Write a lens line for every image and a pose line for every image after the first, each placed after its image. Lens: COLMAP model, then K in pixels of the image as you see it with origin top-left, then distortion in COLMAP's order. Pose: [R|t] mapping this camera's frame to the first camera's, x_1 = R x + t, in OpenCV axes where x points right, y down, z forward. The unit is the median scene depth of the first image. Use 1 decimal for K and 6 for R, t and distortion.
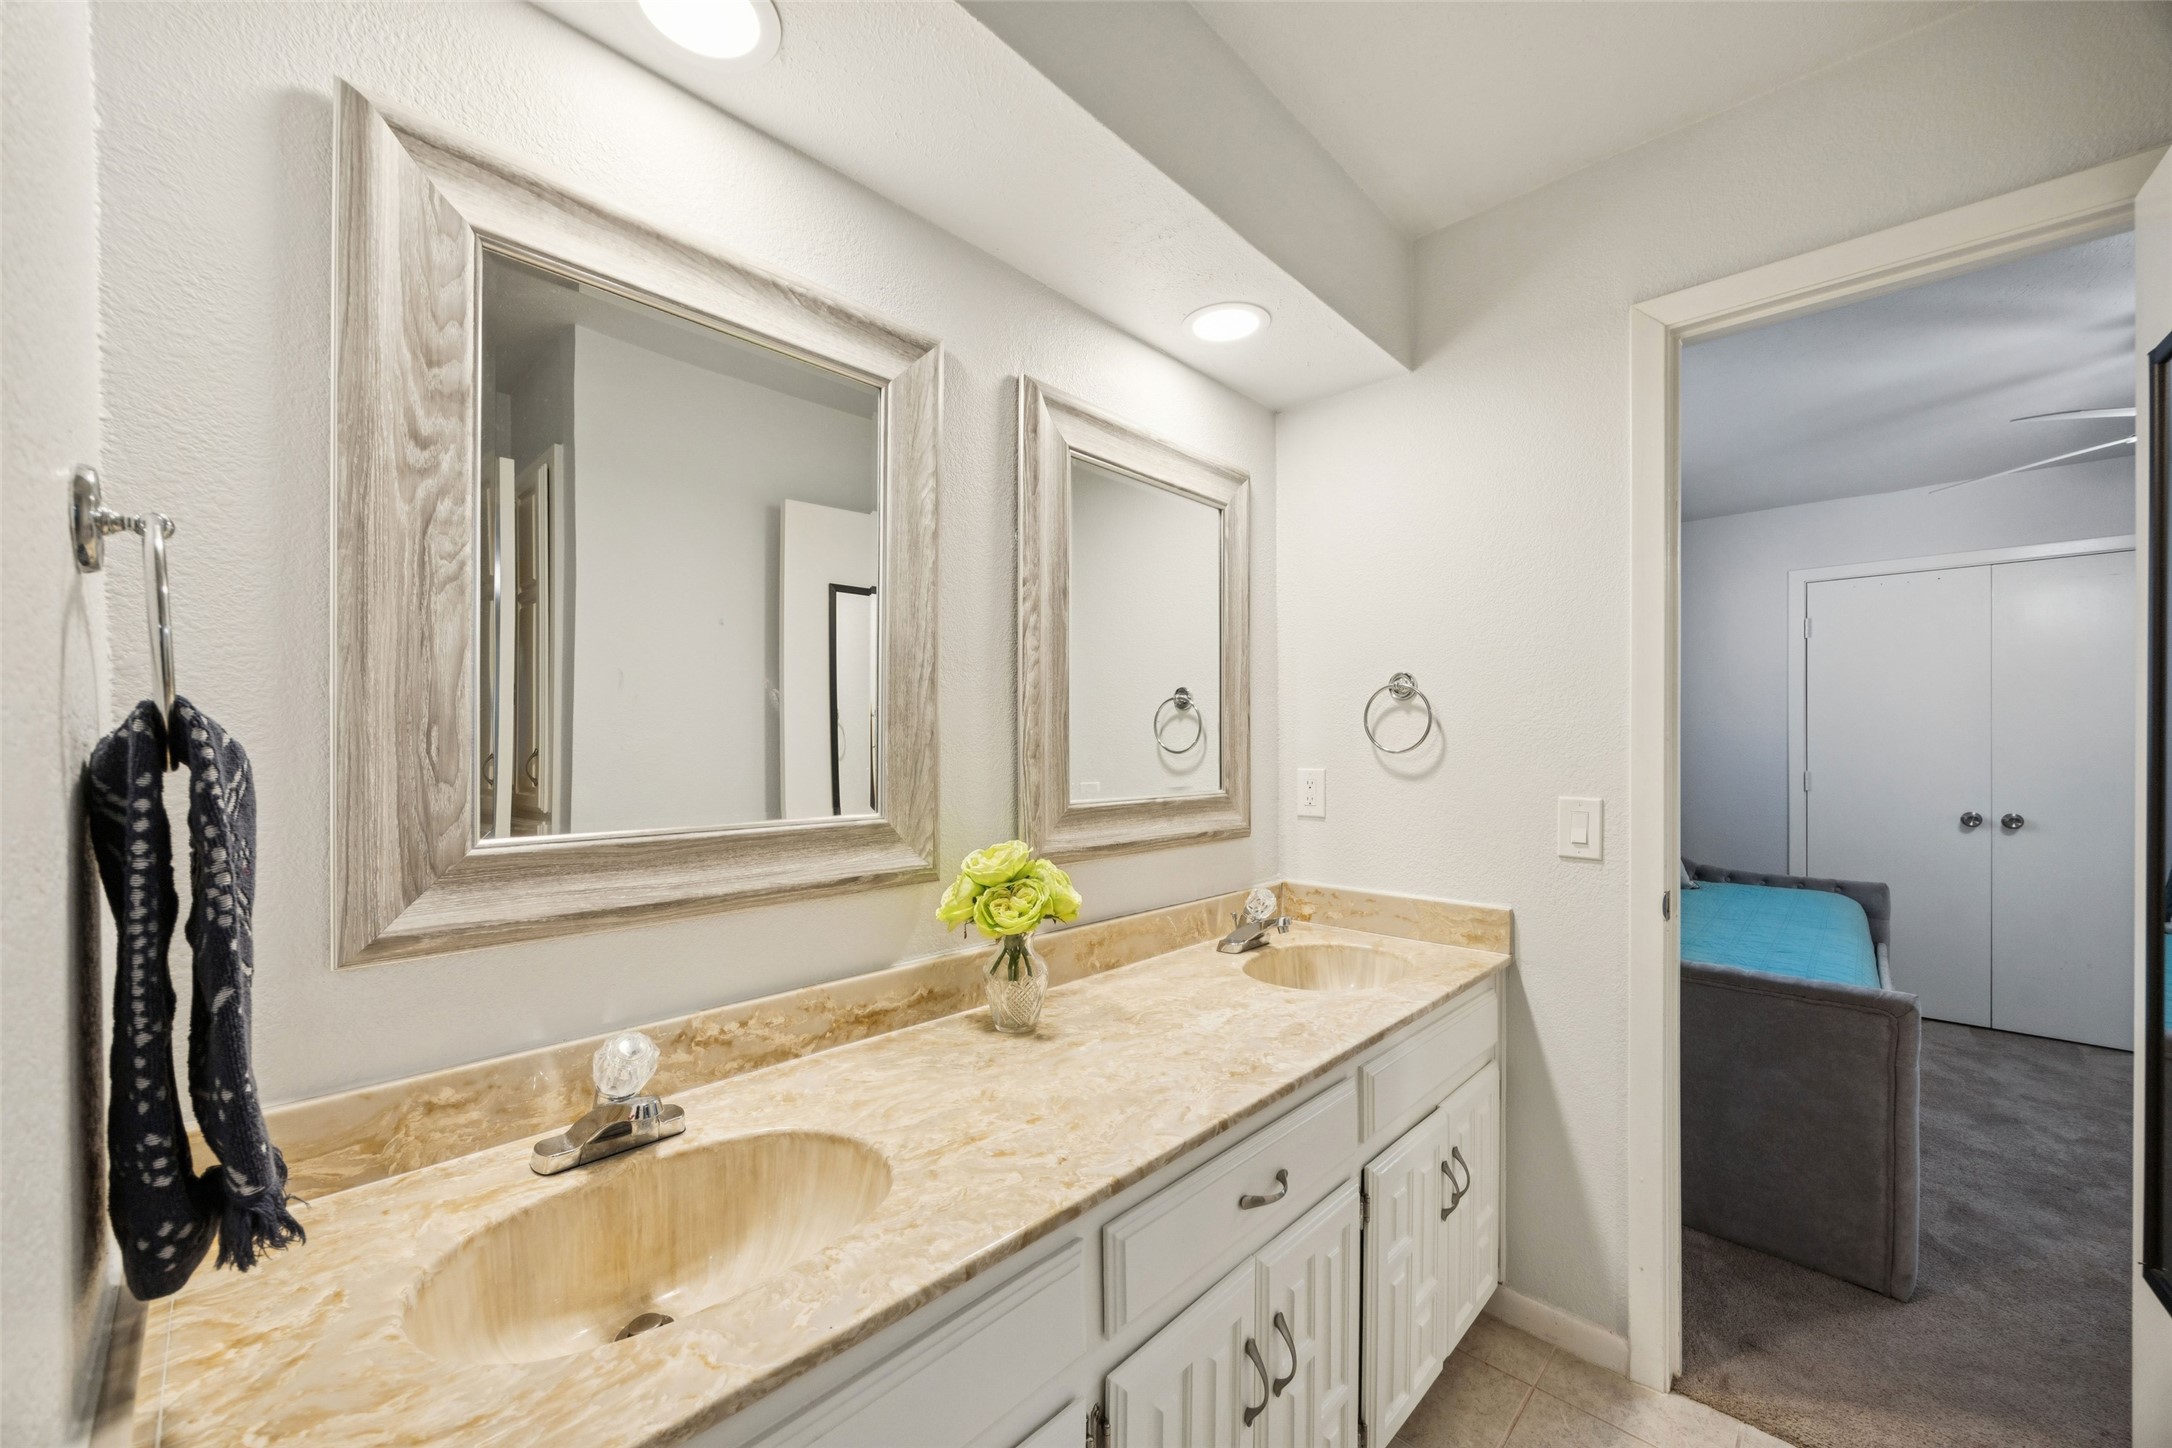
lens RADIAL K [[830.5, 0, 1084.0], [0, 830.5, 739.6], [0, 0, 1]] dist [-0.001656, 0.000078]
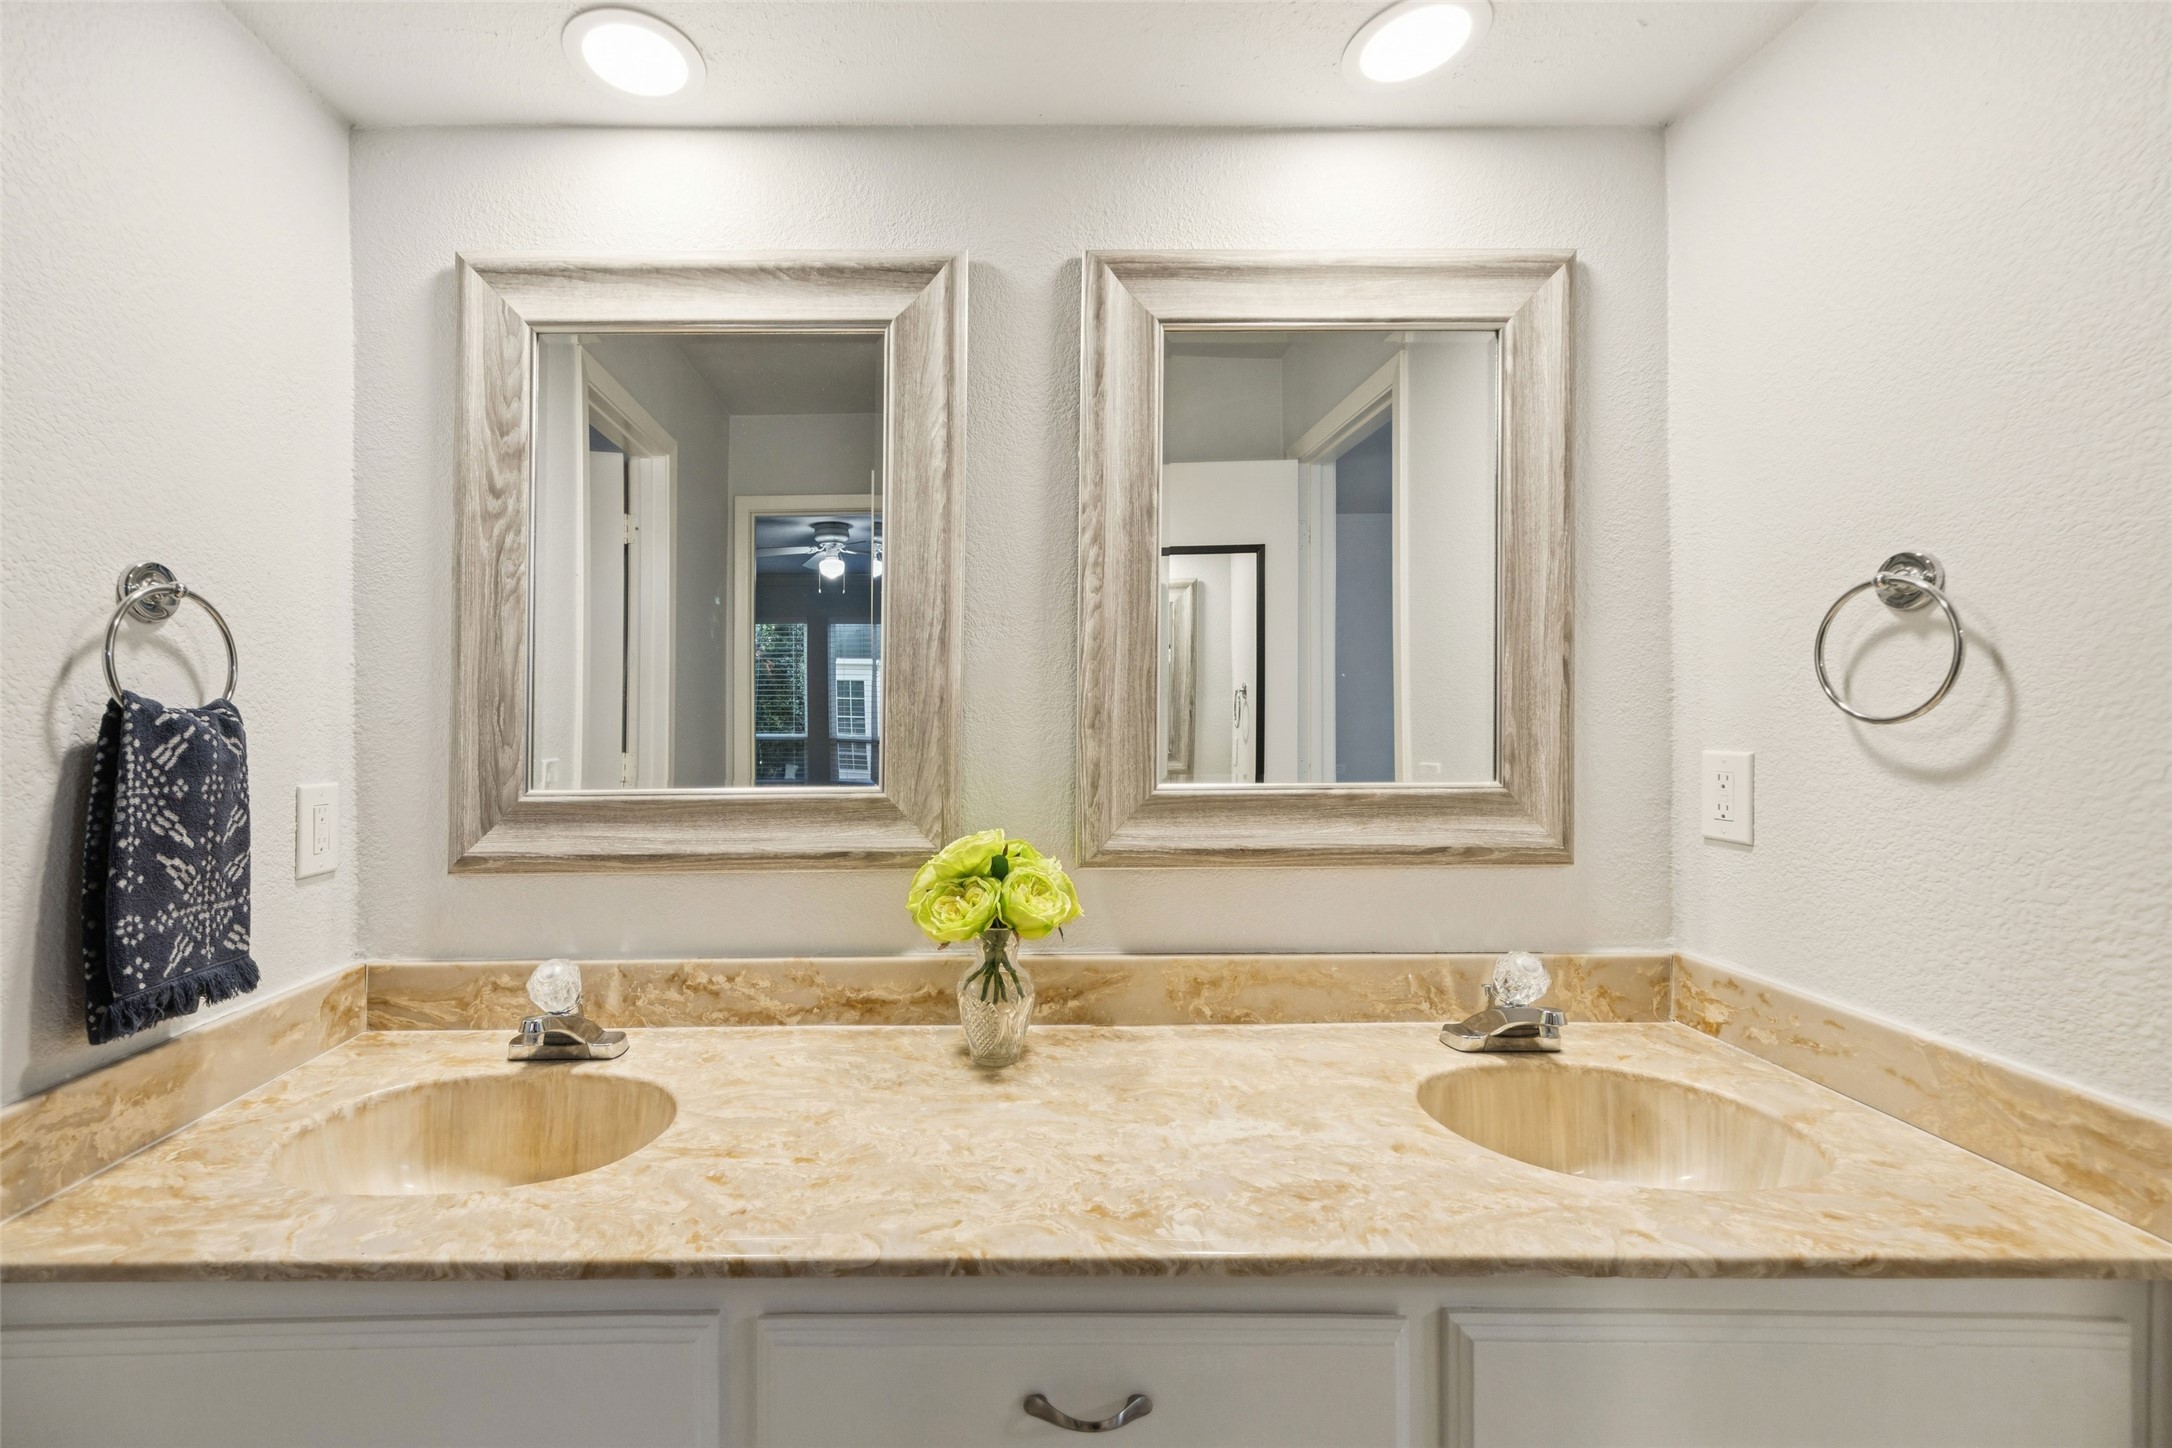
lens RADIAL K [[922.4, 0, 1059.5], [0, 922.4, 695.5], [0, 0, 1]] dist [0.012156, 0.000596]
pose [[0.687863, -0.016697, -0.725649, 0.662442], [0.013085, 0.999858, -0.010604, -0.000289], [0.725723, -0.002201, 0.687984, 0.442982]]
